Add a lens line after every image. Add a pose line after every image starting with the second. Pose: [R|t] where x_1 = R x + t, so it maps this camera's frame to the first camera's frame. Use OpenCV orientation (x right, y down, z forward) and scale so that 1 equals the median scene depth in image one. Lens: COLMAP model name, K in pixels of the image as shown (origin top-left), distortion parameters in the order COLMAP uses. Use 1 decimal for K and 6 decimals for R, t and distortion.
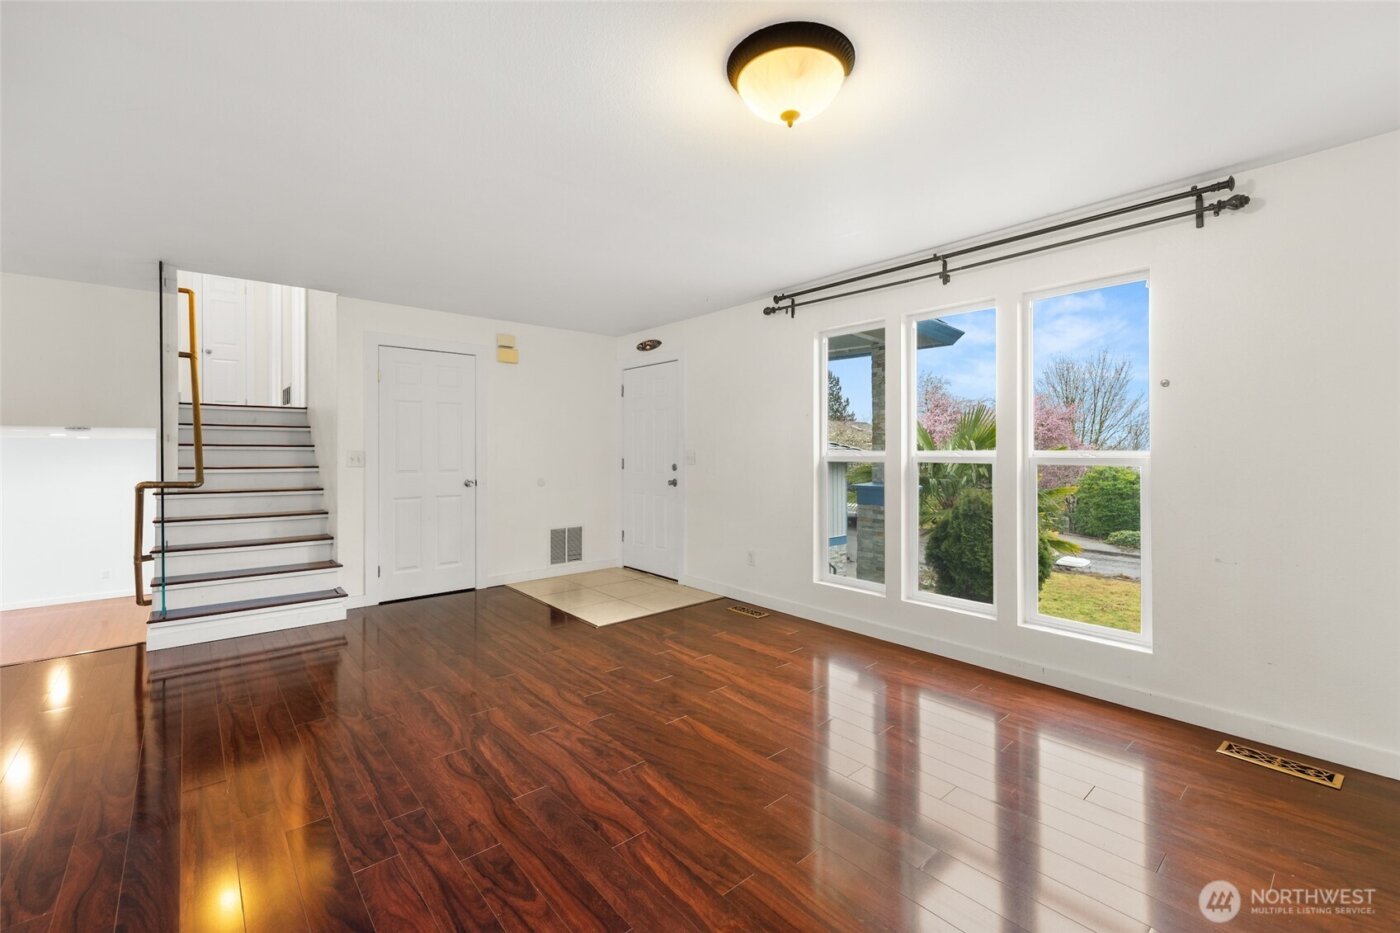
lens RADIAL K [[590.0, 0, 704.4], [0, 590.0, 448.0], [0, 0, 1]] dist [0.005680, -0.001973]
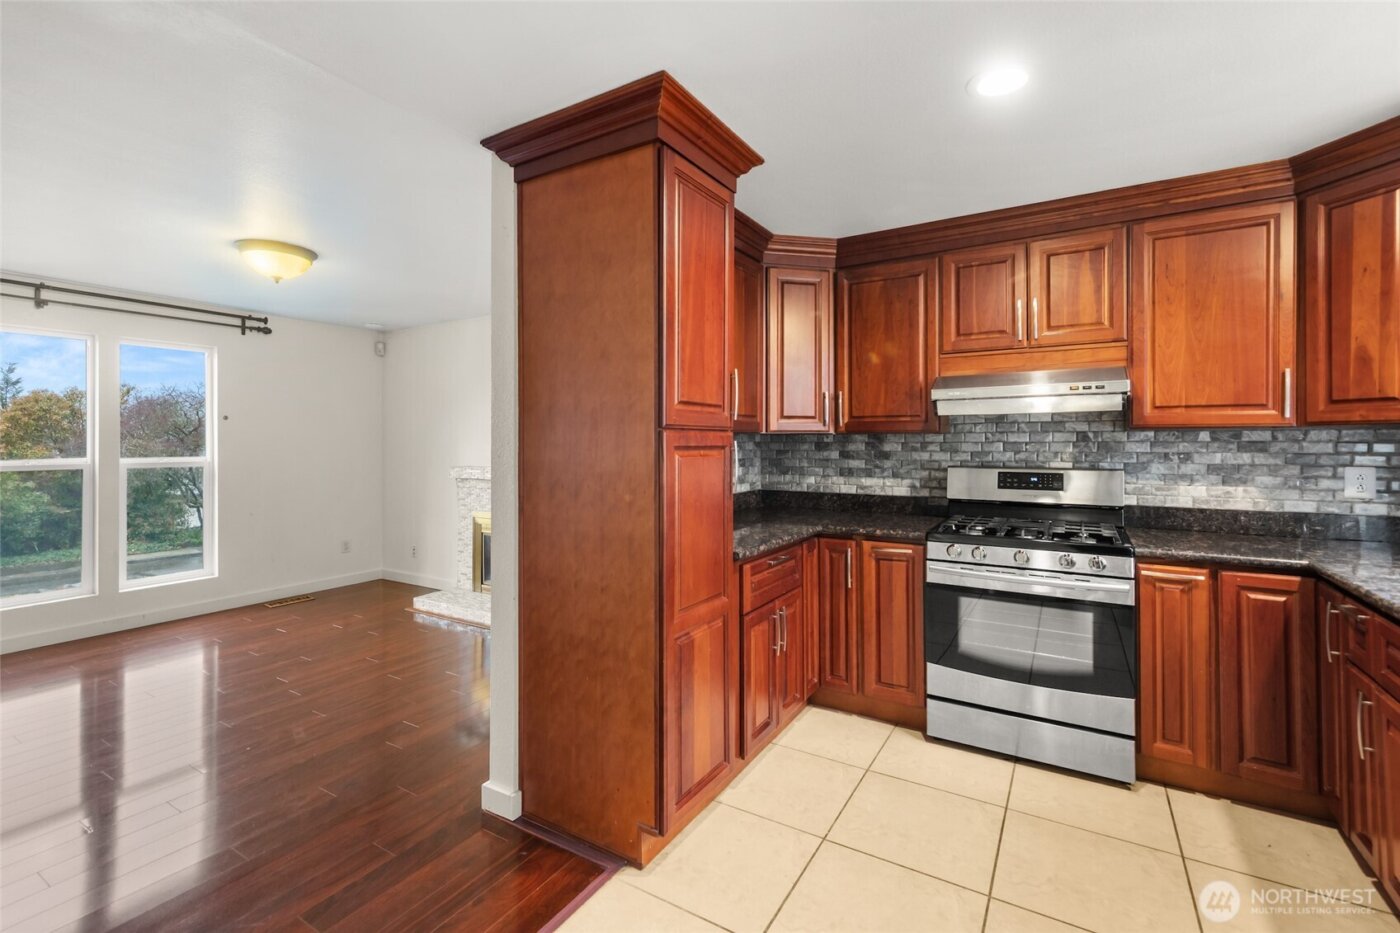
lens RADIAL K [[613.8, 0, 696.3], [0, 613.8, 438.8], [0, 0, 1]] dist [0.004121, -0.000609]
pose [[-0.292447, 0.005836, 0.956264, -0.958222], [-0.001873, 0.999976, -0.006675, -0.026837], [-0.956280, -0.003743, -0.292429, 0.144071]]
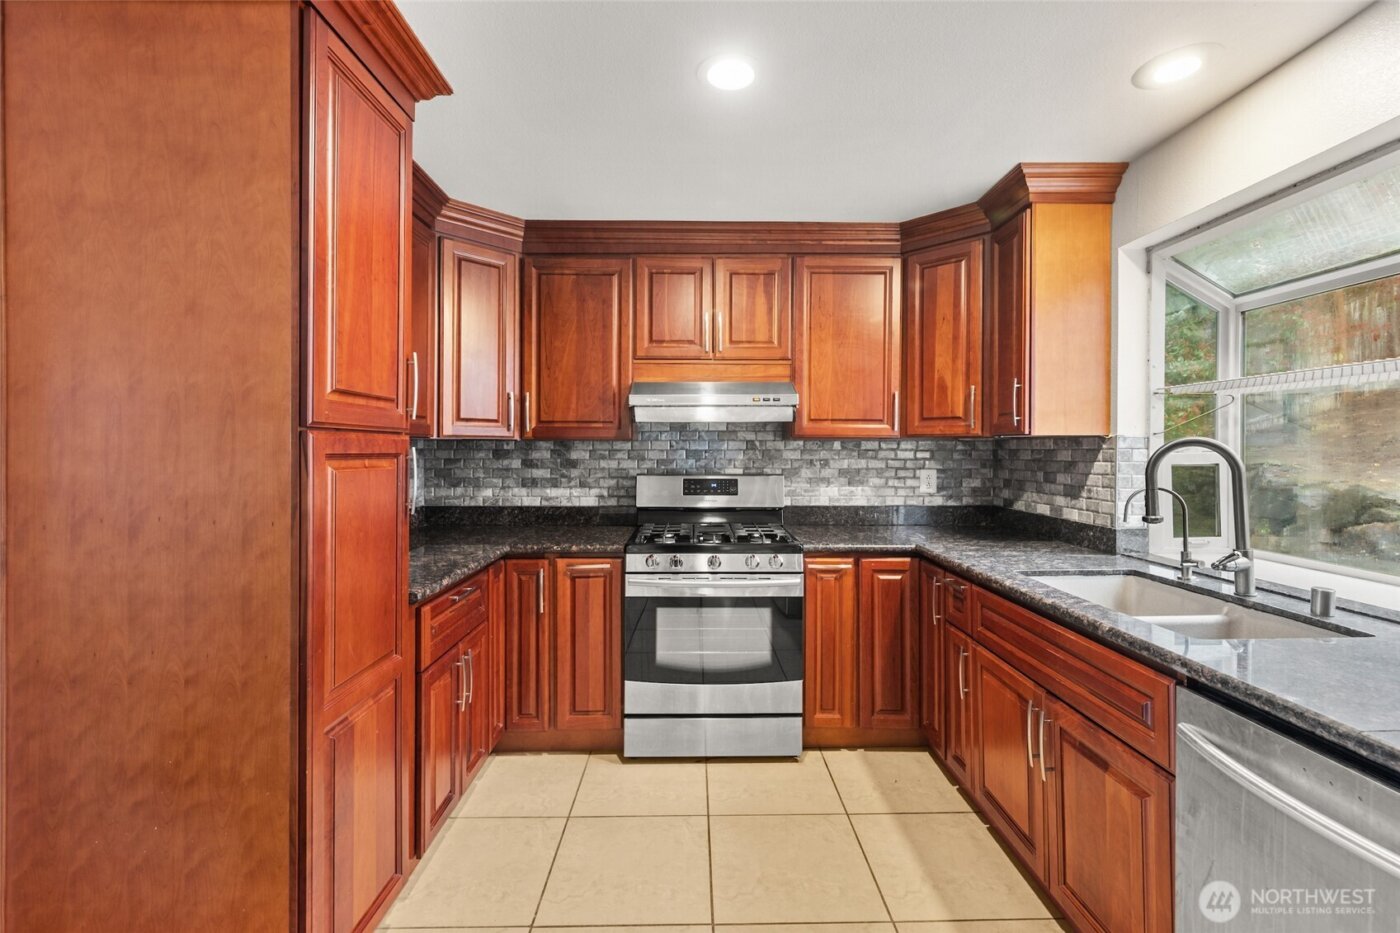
lens RADIAL K [[613.8, 0, 701.9], [0, 613.8, 450.0], [0, 0, 1]] dist [0.004121, -0.000609]
pose [[-0.759831, -0.001168, 0.650120, -0.858828], [-0.003987, 0.999988, -0.002864, -0.026179], [-0.650109, -0.004769, -0.759826, 0.139796]]
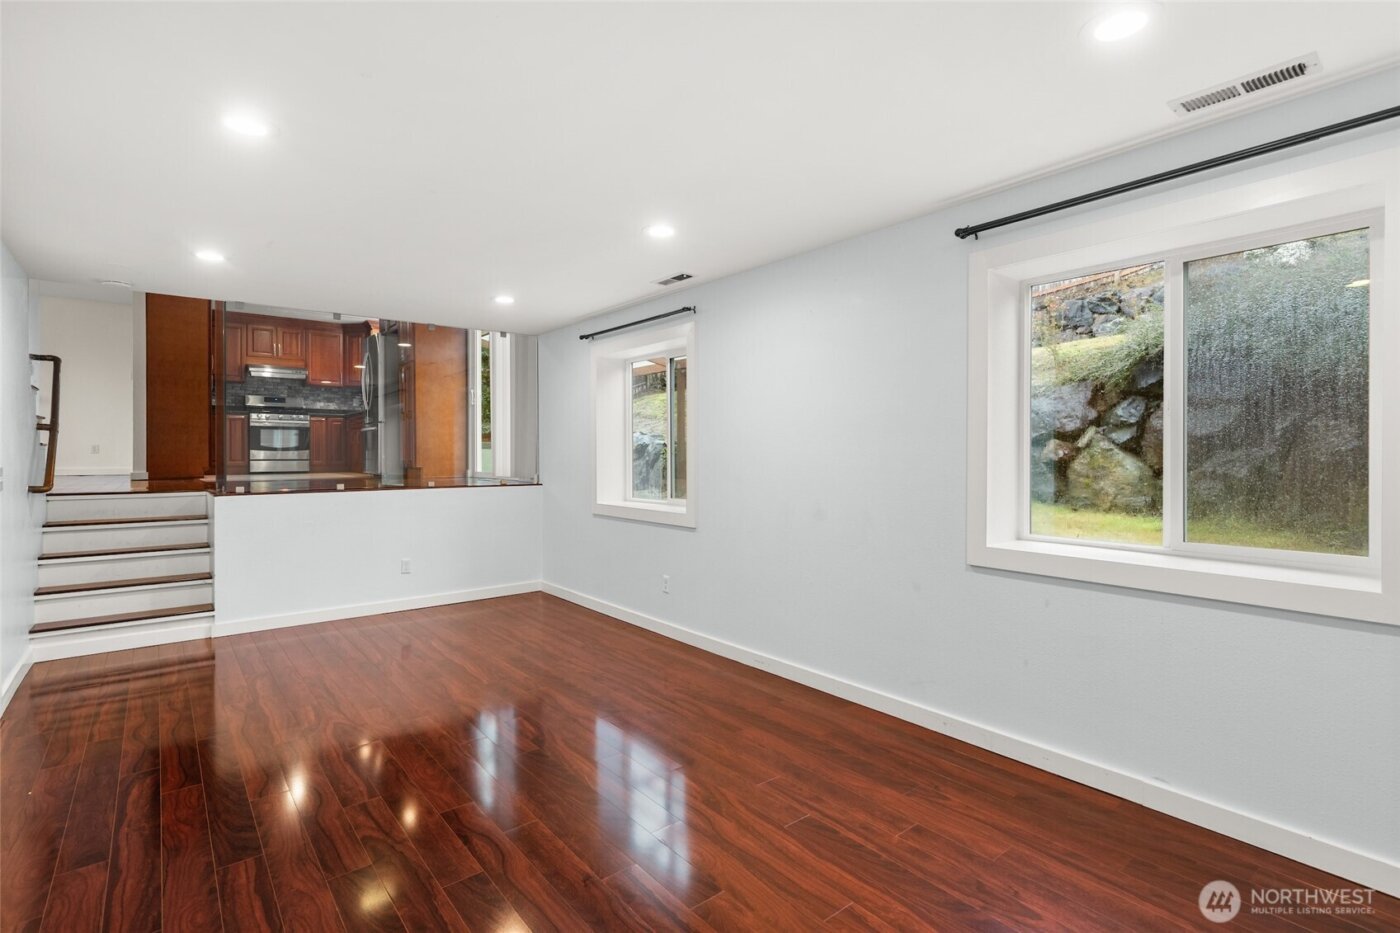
lens RADIAL K [[678.8, 0, 713.4], [0, 678.8, 454.0], [0, 0, 1]] dist [0.000784, 0.004630]
pose [[-0.999556, 0.002912, 0.029645, -2.199584], [0.002883, 0.999995, -0.001013, 0.248739], [-0.029648, -0.000927, -0.999560, 2.218432]]
